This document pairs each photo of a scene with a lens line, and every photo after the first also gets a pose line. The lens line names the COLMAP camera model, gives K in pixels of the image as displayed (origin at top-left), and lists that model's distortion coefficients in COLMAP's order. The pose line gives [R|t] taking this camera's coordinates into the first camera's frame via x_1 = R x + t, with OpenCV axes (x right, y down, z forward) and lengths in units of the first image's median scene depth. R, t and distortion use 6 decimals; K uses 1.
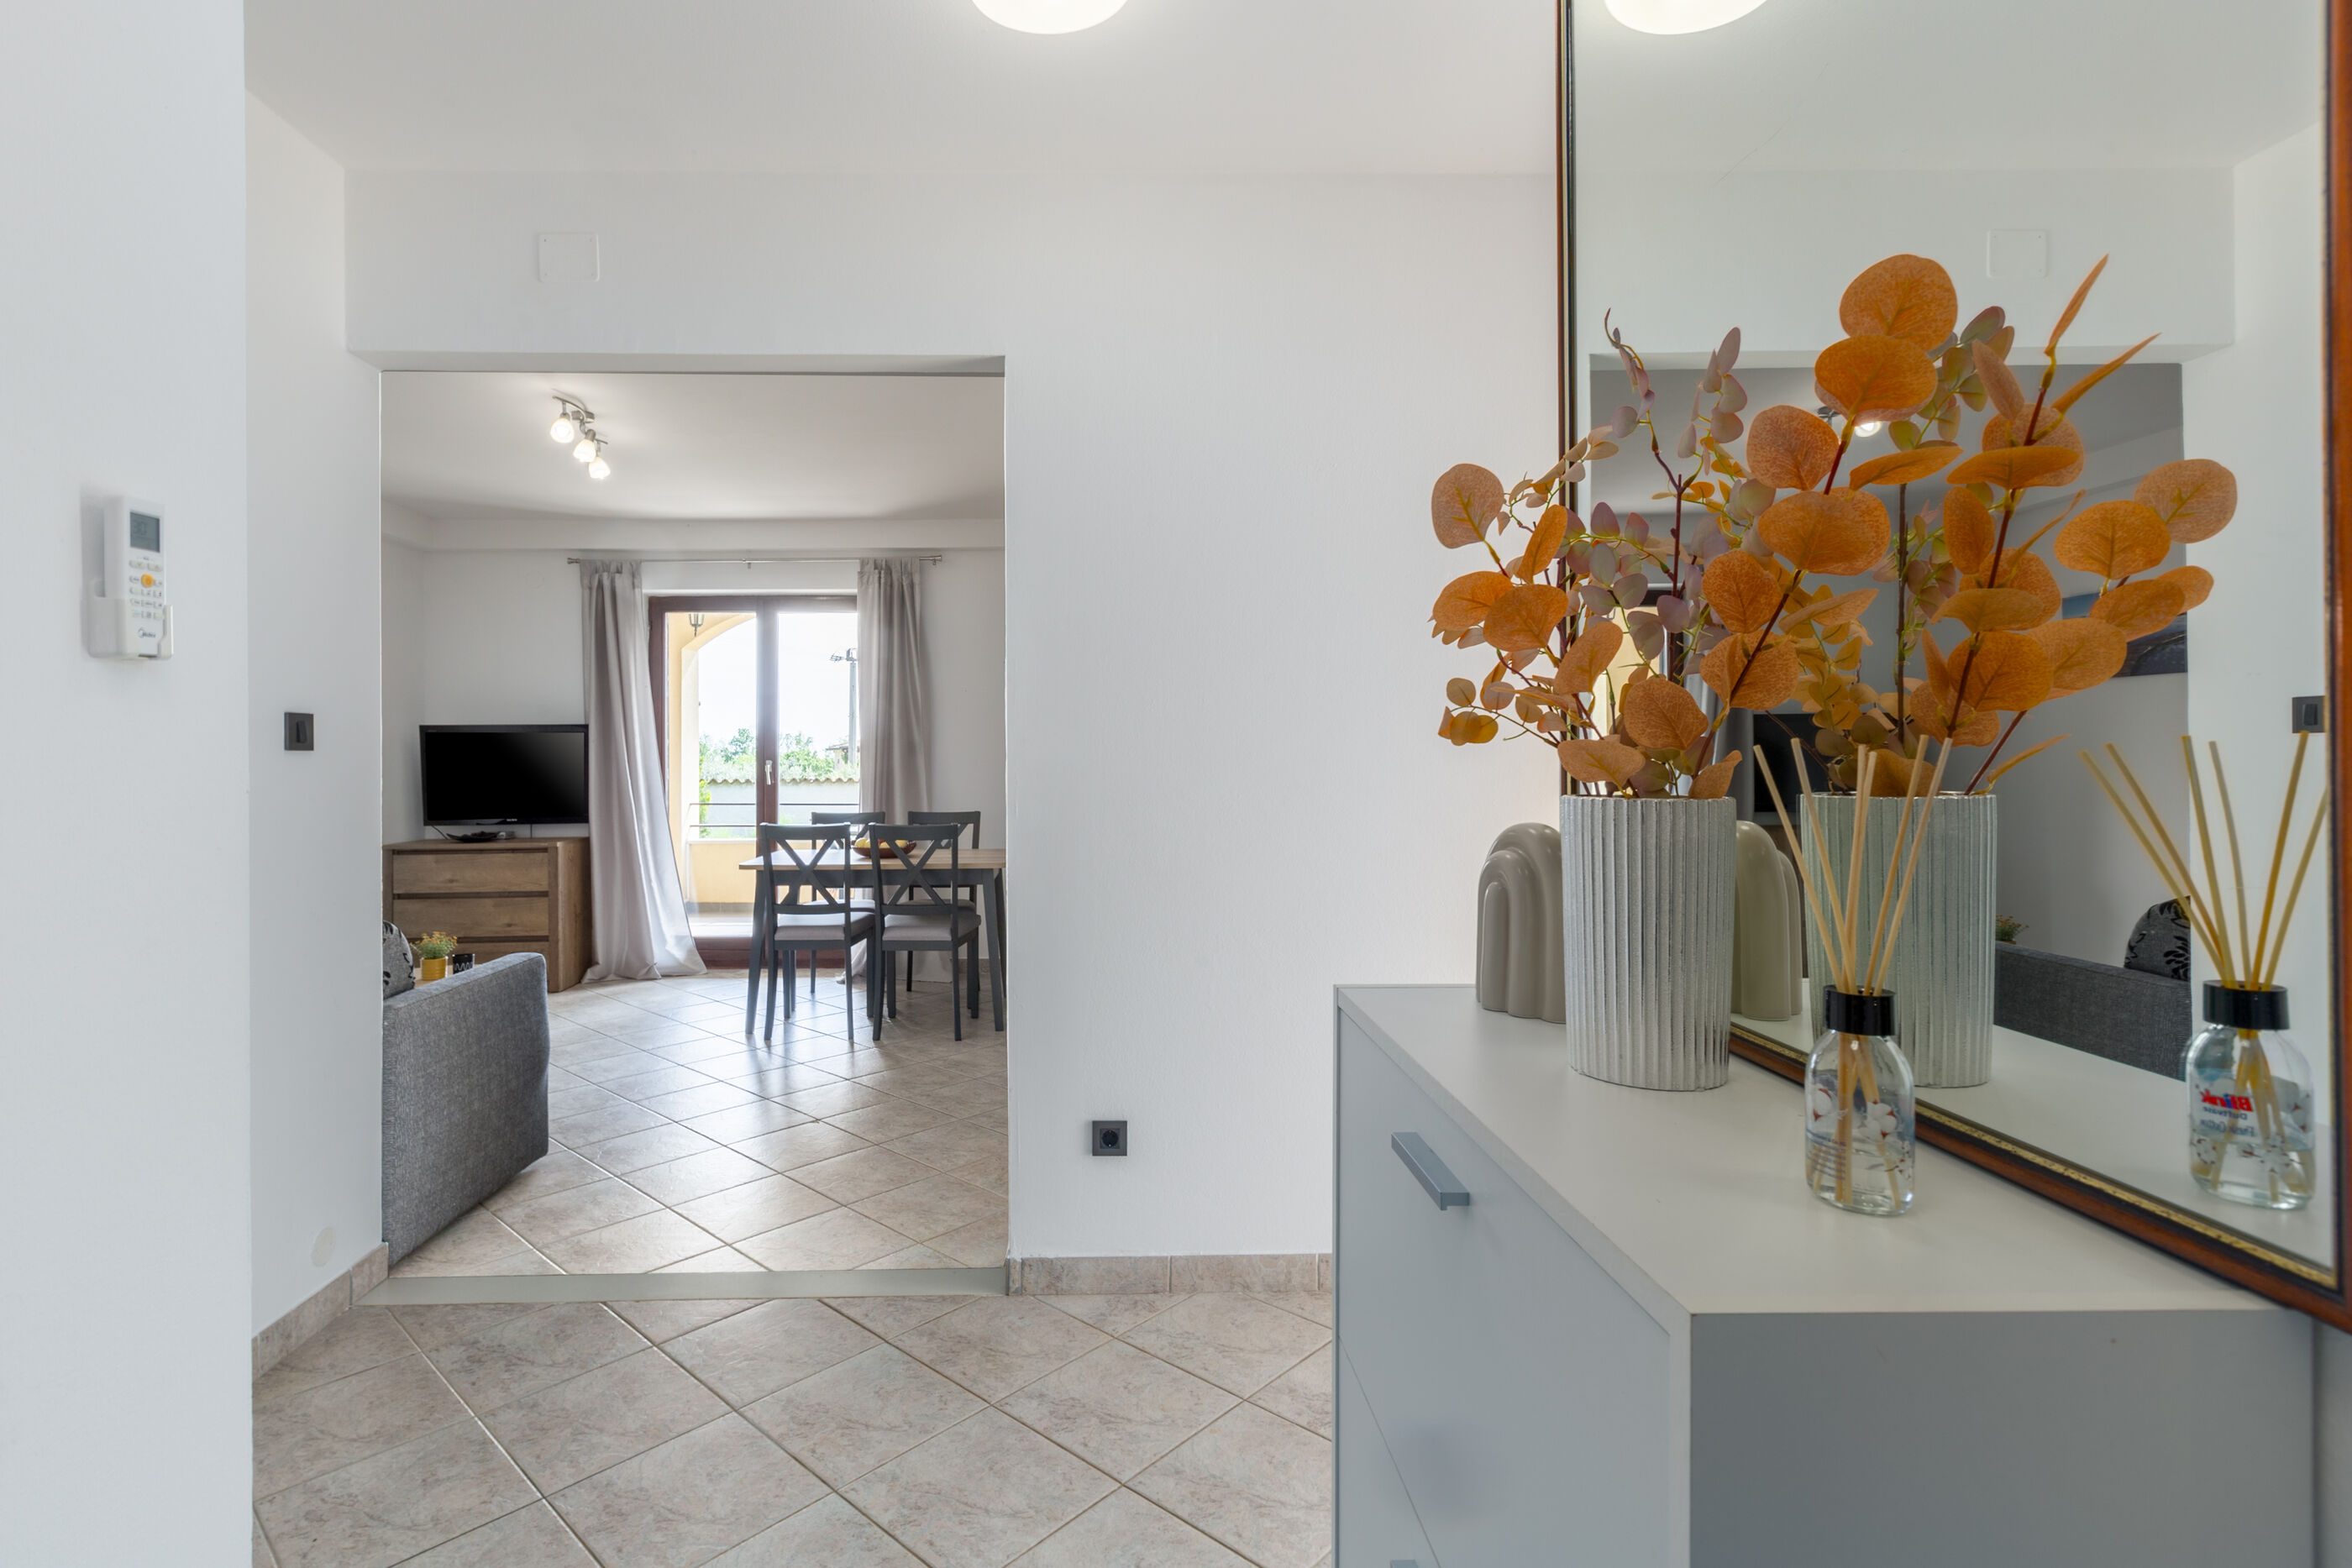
lens RADIAL K [[1060.9, 0, 1071.6], [0, 1060.9, 765.1], [0, 0, 1]] dist [-0.000886, -0.000205]
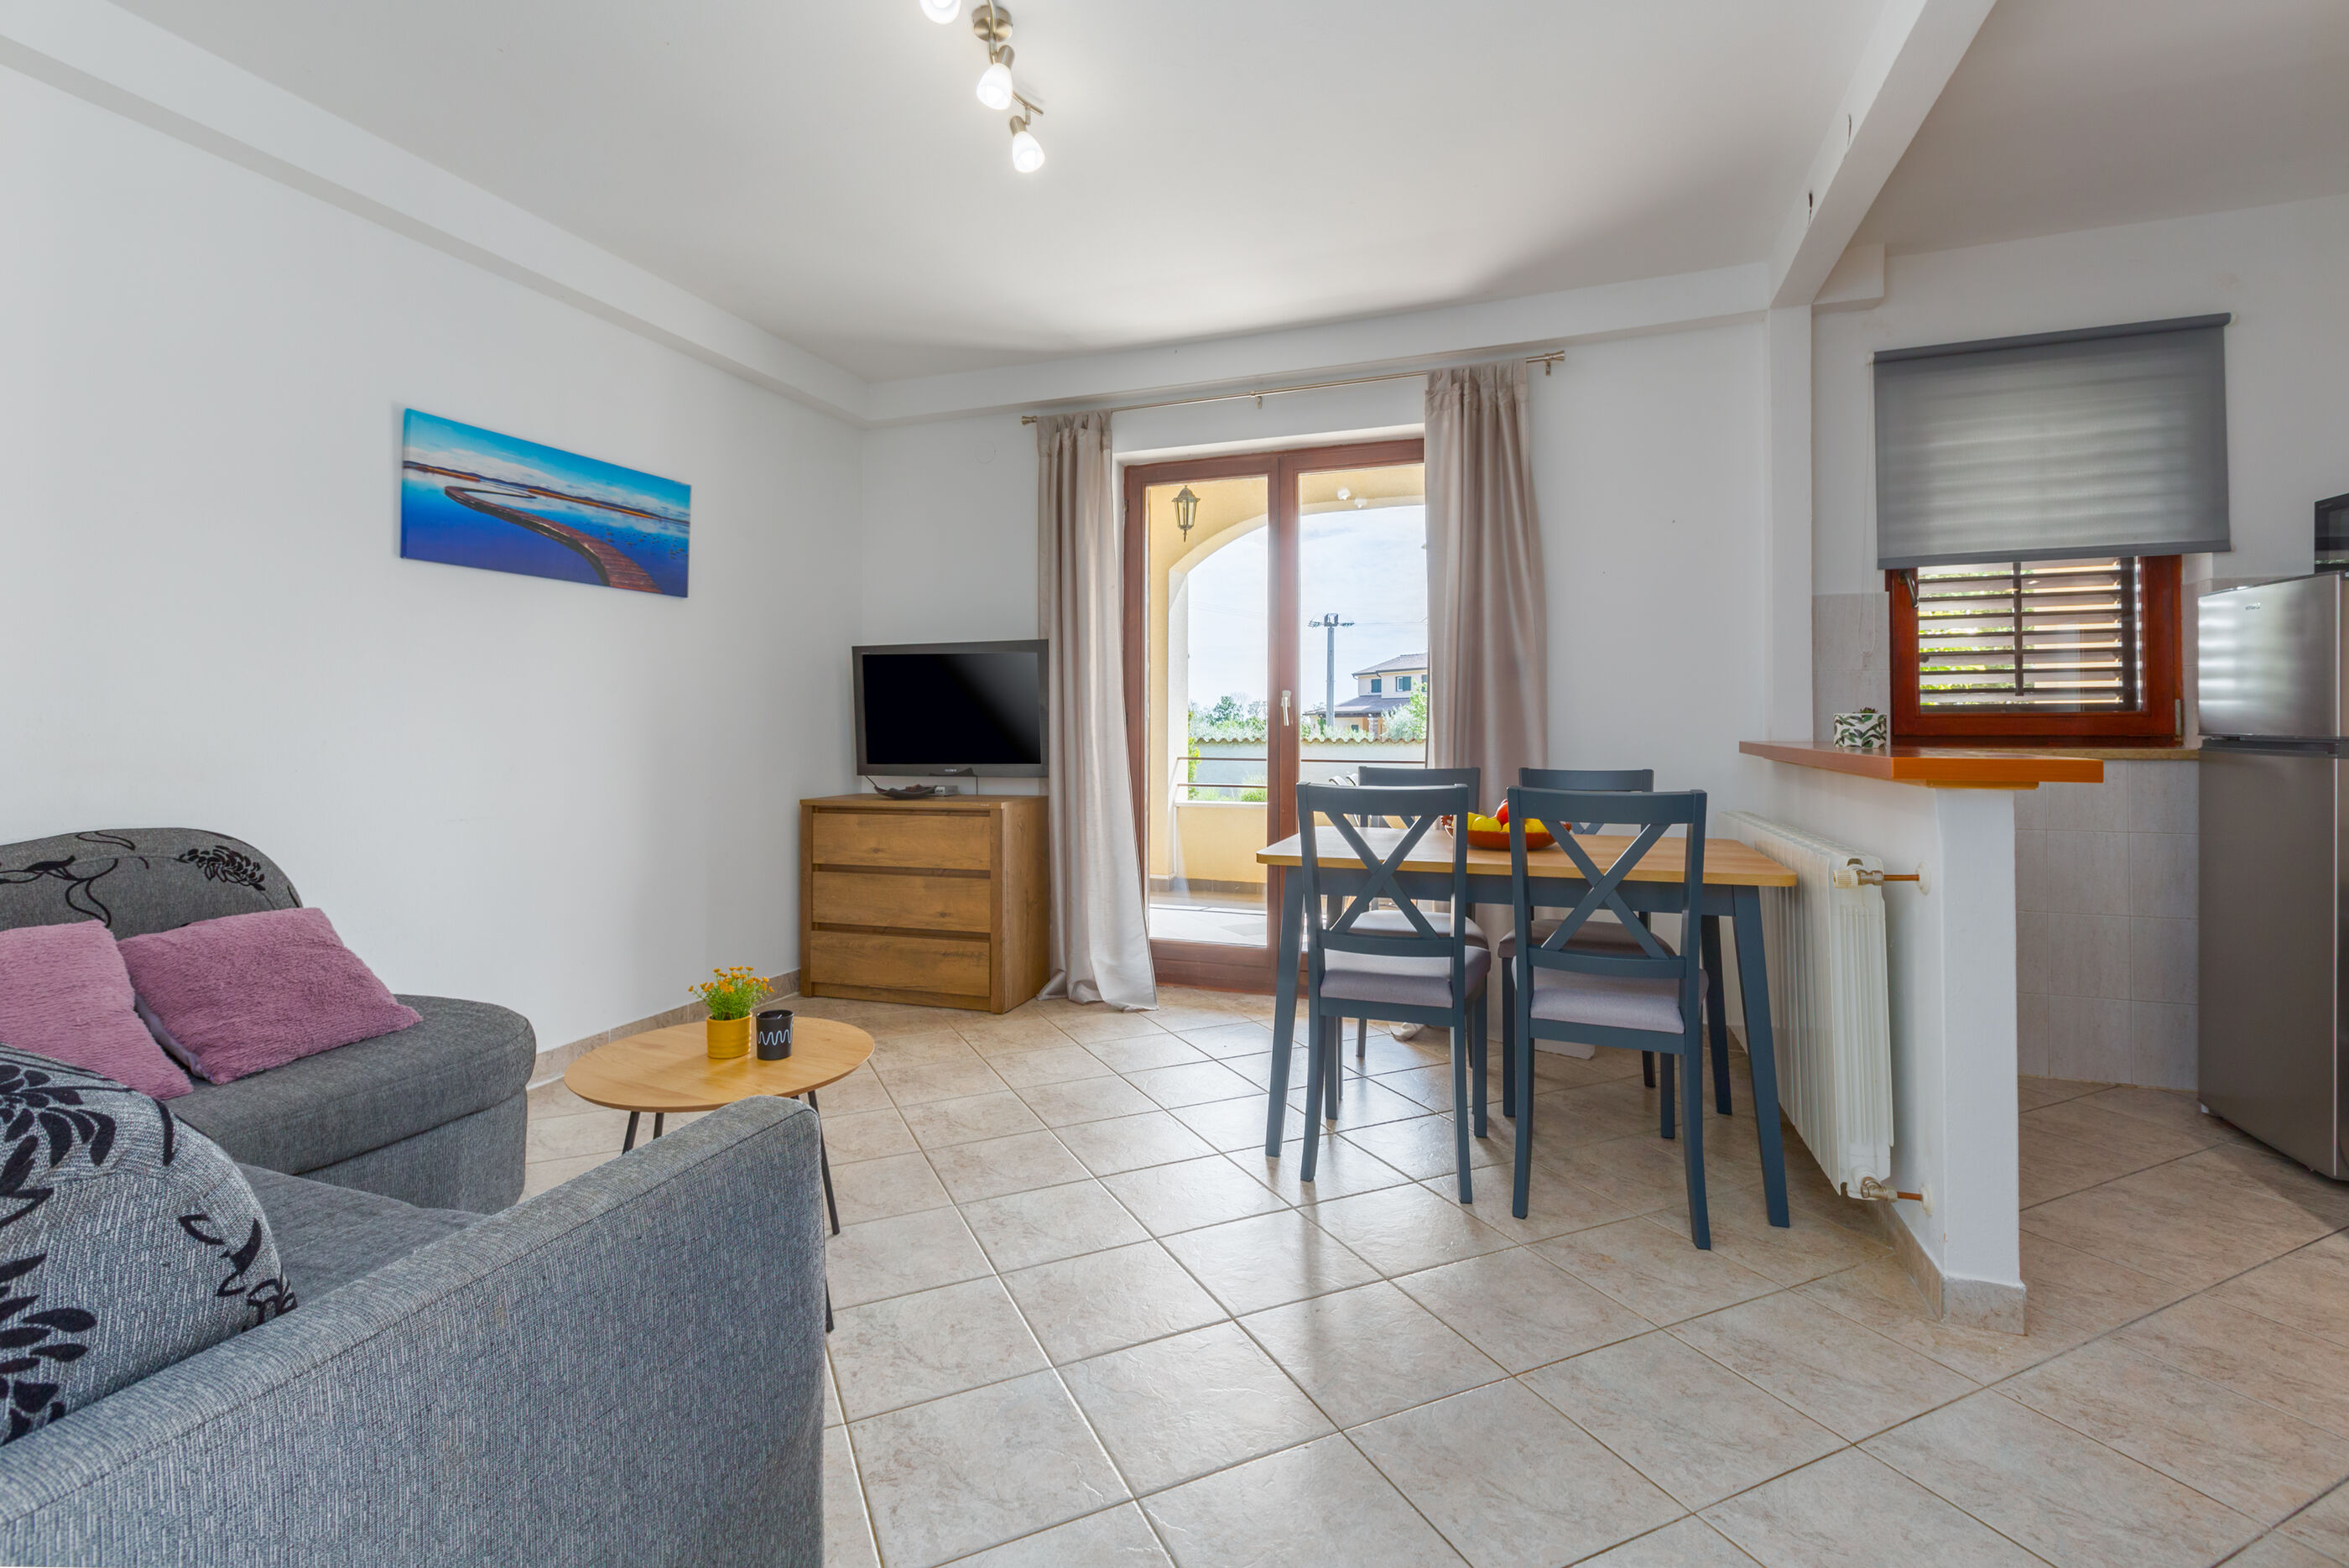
lens RADIAL K [[1059.7, 0, 1155.5], [0, 1059.7, 714.4], [0, 0, 1]] dist [-0.000886, -0.000205]
pose [[0.933228, -0.001521, -0.359281, -0.127944], [-0.003324, 0.999912, -0.012868, 0.021606], [0.359269, 0.013203, 0.933141, 0.359890]]
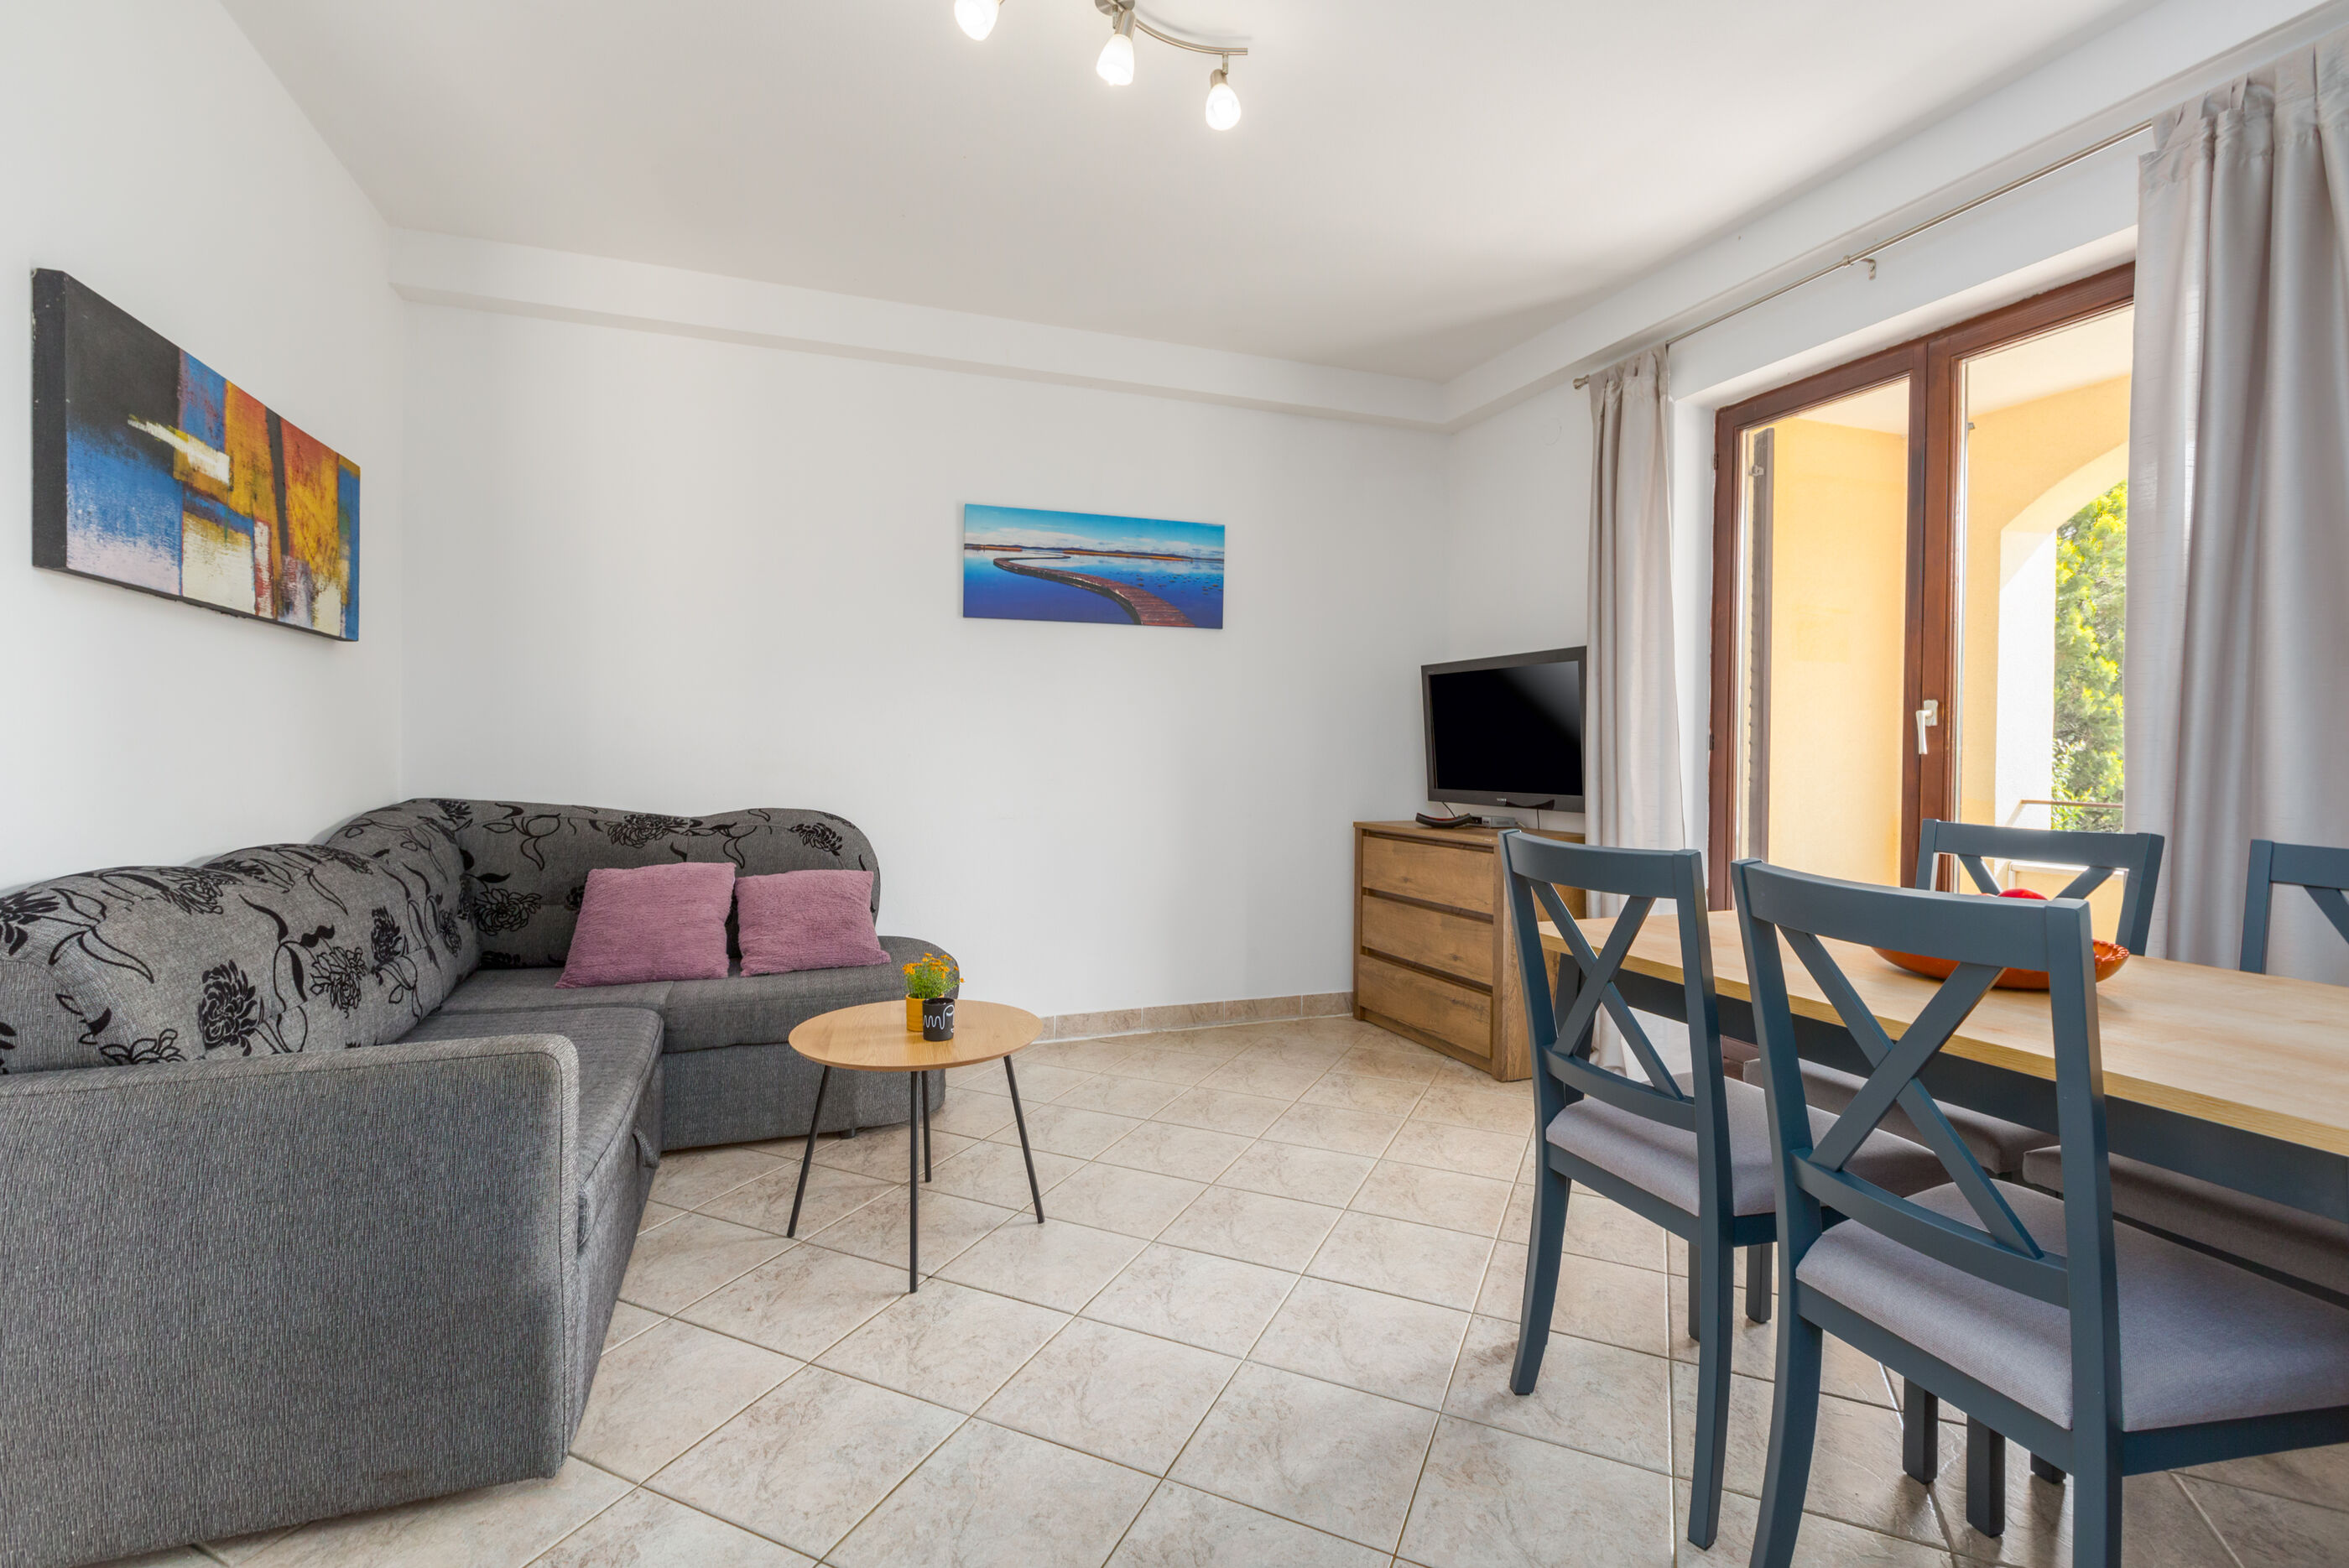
lens RADIAL K [[1059.7, 0, 1163.5], [0, 1059.7, 756.1], [0, 0, 1]] dist [-0.000886, -0.000205]
pose [[0.336002, 0.015442, -0.941735, 0.026900], [-0.013659, 0.999840, 0.011522, 0.019956], [0.941762, 0.008992, 0.336160, 0.589726]]
